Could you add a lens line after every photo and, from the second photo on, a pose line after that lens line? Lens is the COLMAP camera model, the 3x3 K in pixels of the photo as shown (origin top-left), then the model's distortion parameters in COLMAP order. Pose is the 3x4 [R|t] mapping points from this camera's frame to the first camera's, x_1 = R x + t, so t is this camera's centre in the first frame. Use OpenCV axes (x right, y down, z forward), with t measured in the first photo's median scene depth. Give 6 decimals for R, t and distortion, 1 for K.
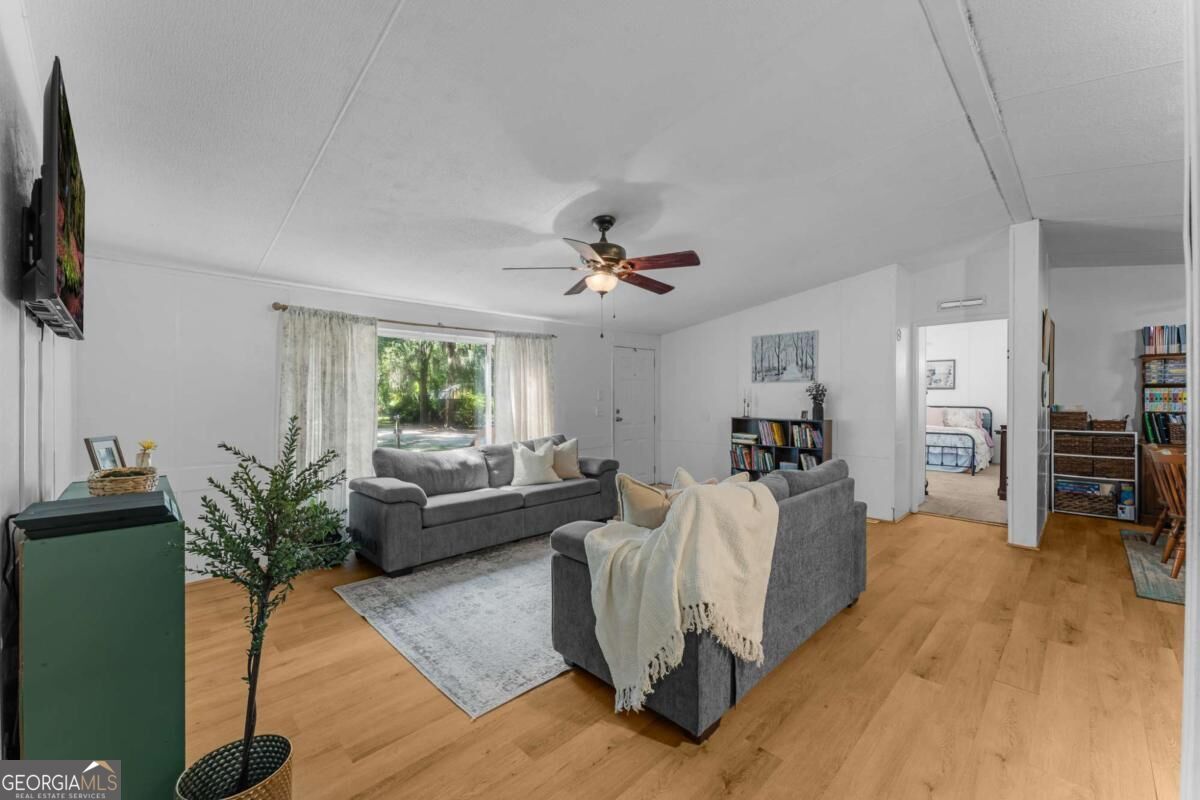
lens RADIAL K [[471.7, 0, 600.0], [0, 471.7, 400.0], [0, 0, 1]] dist [0.001513, 0.000130]
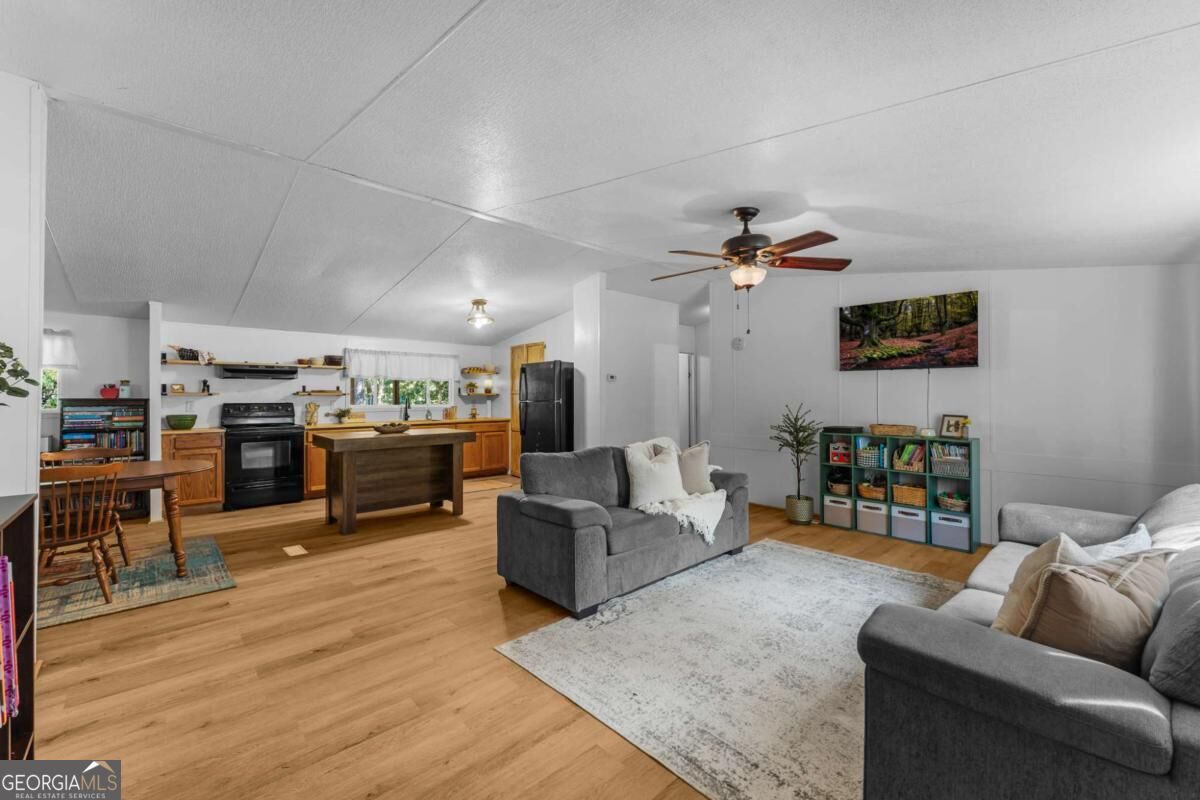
lens RADIAL K [[484.9, 0, 592.7], [0, 484.9, 381.1], [0, 0, 1]] dist [0.001483, 0.000293]
pose [[-0.999492, 0.003470, 0.031687, 0.178526], [0.002732, 0.999725, -0.023284, -0.010259], [-0.031759, -0.023185, -0.999227, 1.227742]]
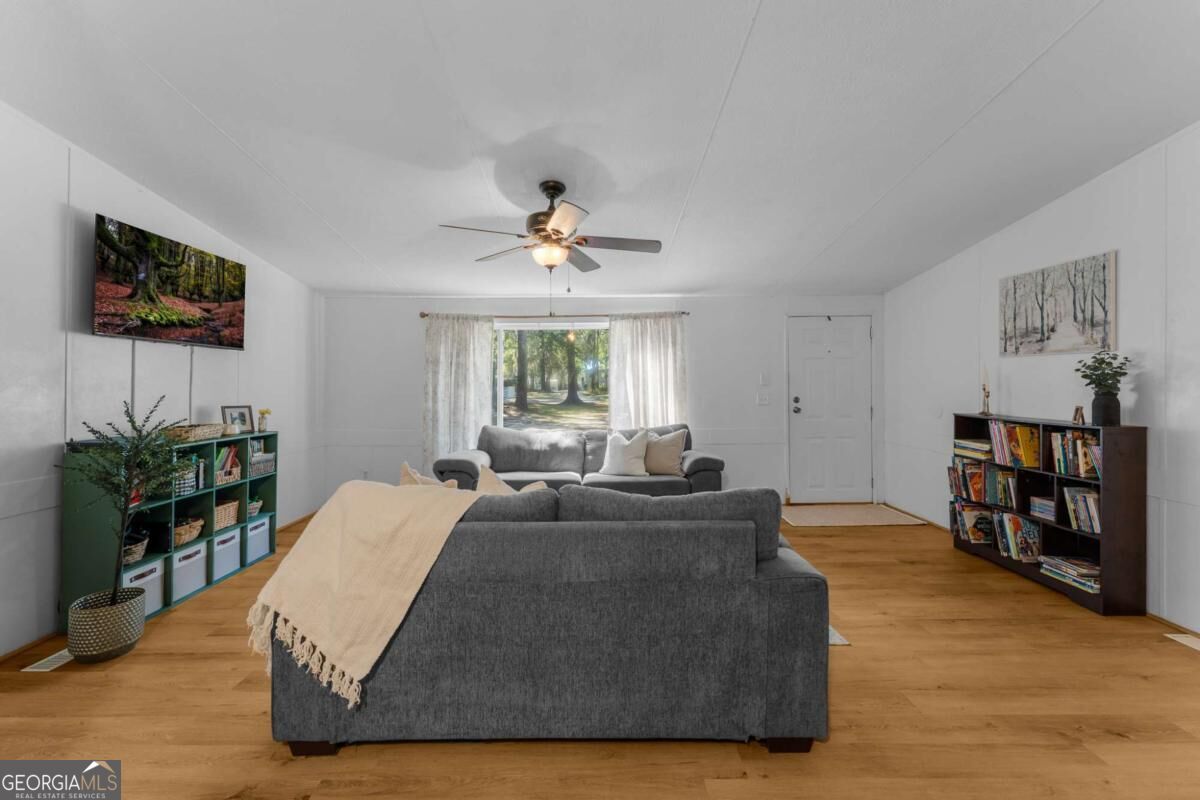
lens RADIAL K [[484.9, 0, 592.7], [0, 484.9, 381.1], [0, 0, 1]] dist [0.001483, 0.000293]
pose [[0.721038, -0.002699, -0.692891, 0.437638], [-0.001574, 0.999983, -0.005533, -0.002130], [0.692894, 0.005081, 0.721022, 0.239230]]
